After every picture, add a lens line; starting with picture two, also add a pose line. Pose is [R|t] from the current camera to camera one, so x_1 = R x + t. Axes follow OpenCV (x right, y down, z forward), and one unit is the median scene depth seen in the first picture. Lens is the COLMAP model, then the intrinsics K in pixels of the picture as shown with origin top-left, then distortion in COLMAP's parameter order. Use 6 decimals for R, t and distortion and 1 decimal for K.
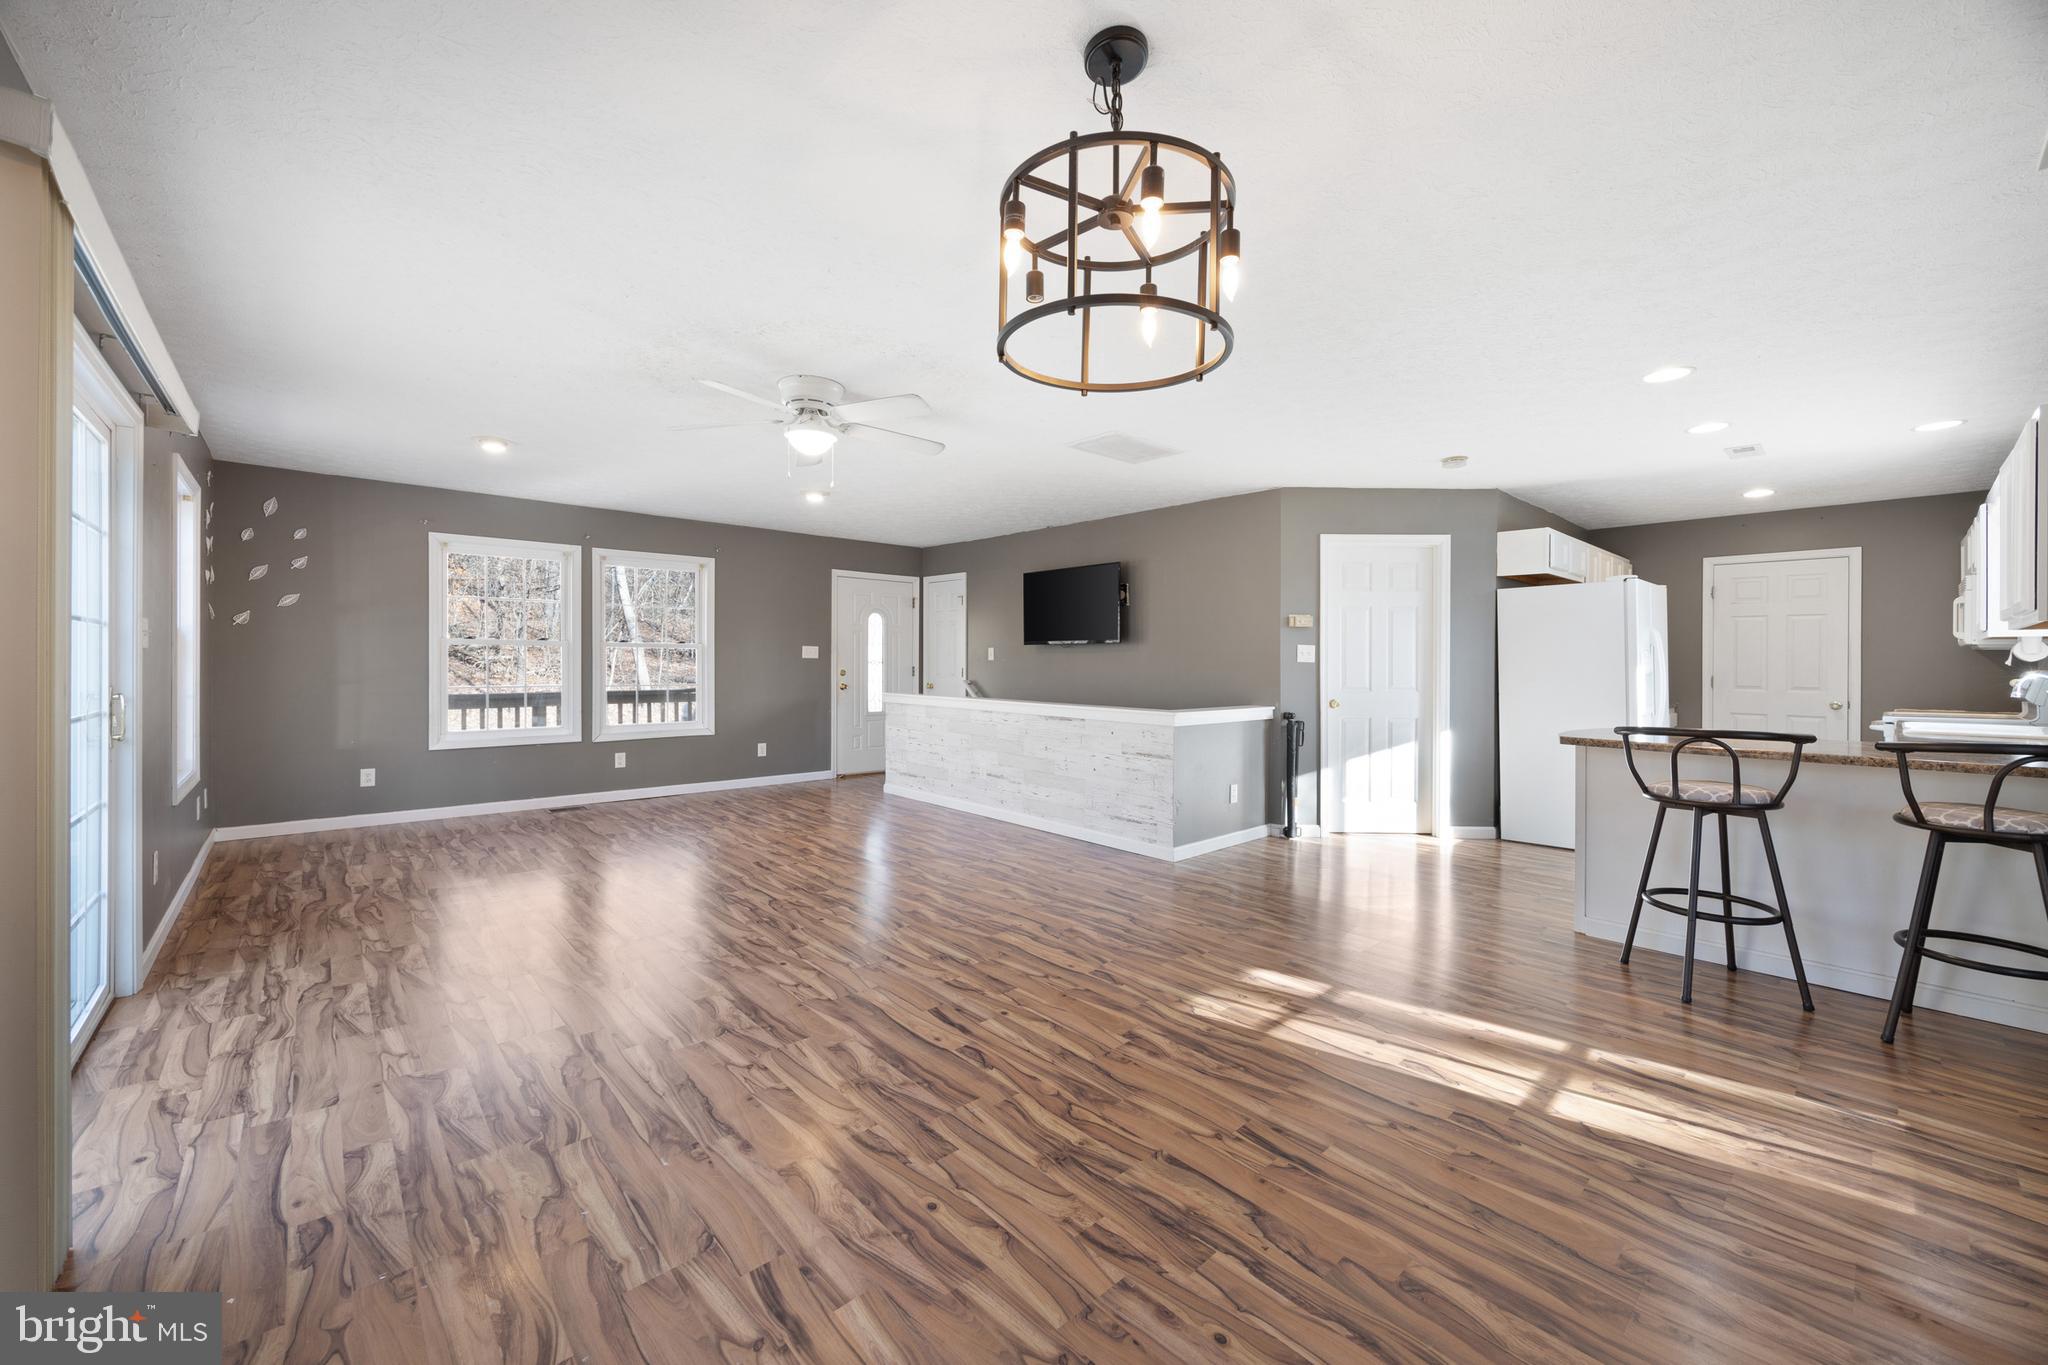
lens RADIAL K [[784.7, 0, 1000.4], [0, 784.7, 639.0], [0, 0, 1]] dist [-0.003363, 0.000825]
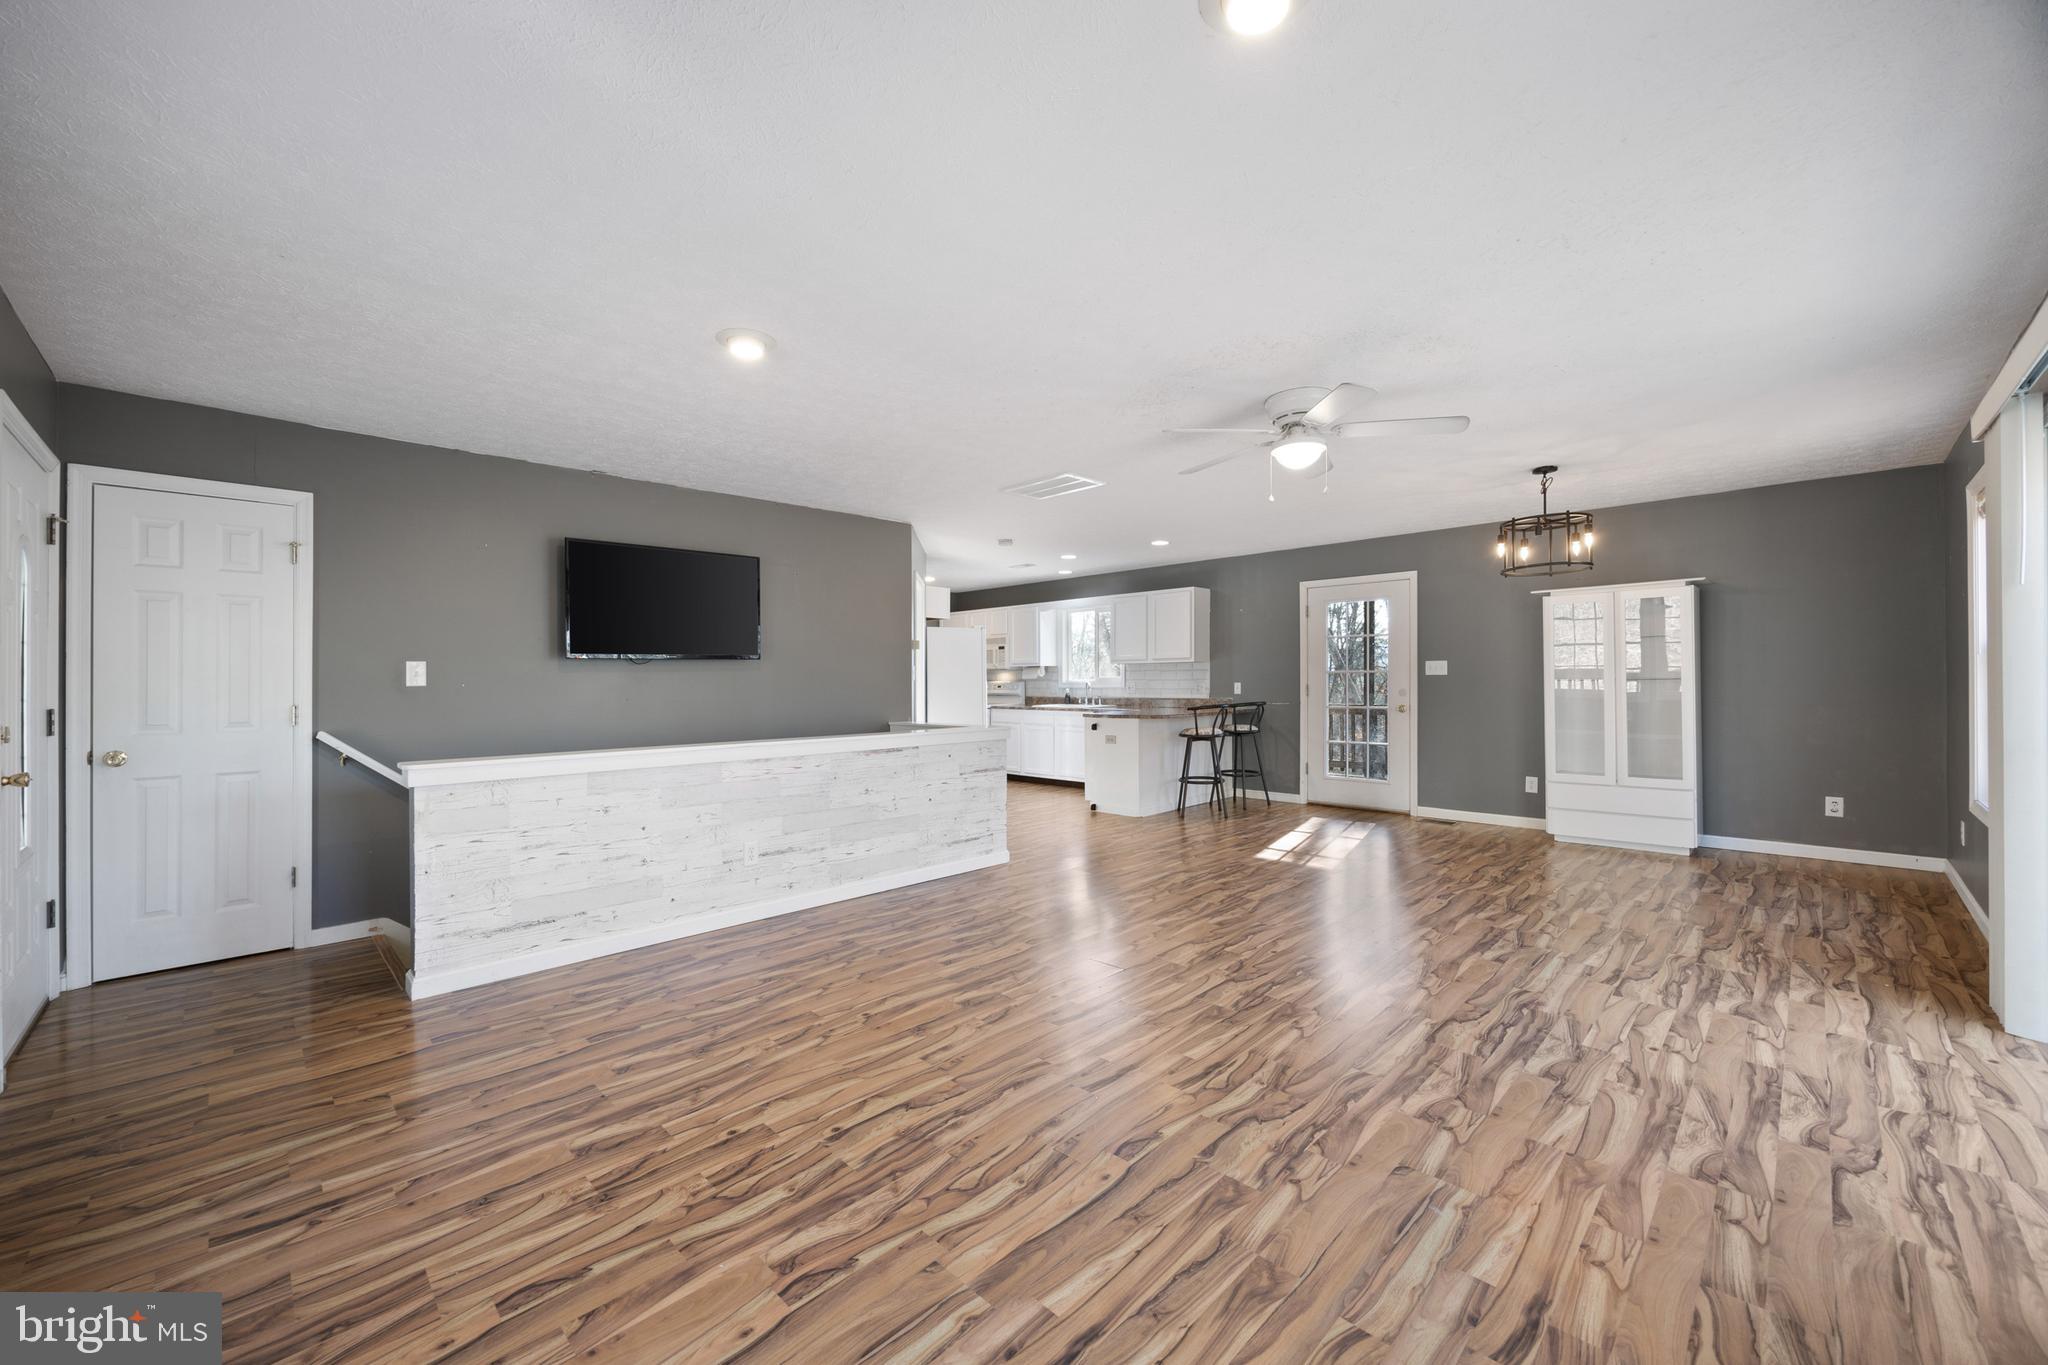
lens RADIAL K [[784.7, 0, 1034.6], [0, 784.7, 678.7], [0, 0, 1]] dist [-0.003363, 0.000825]
pose [[-0.065921, -0.007872, 0.997794, -1.537583], [-0.016768, 0.999836, 0.006780, 0.032085], [-0.997684, -0.016284, -0.066042, 1.805681]]
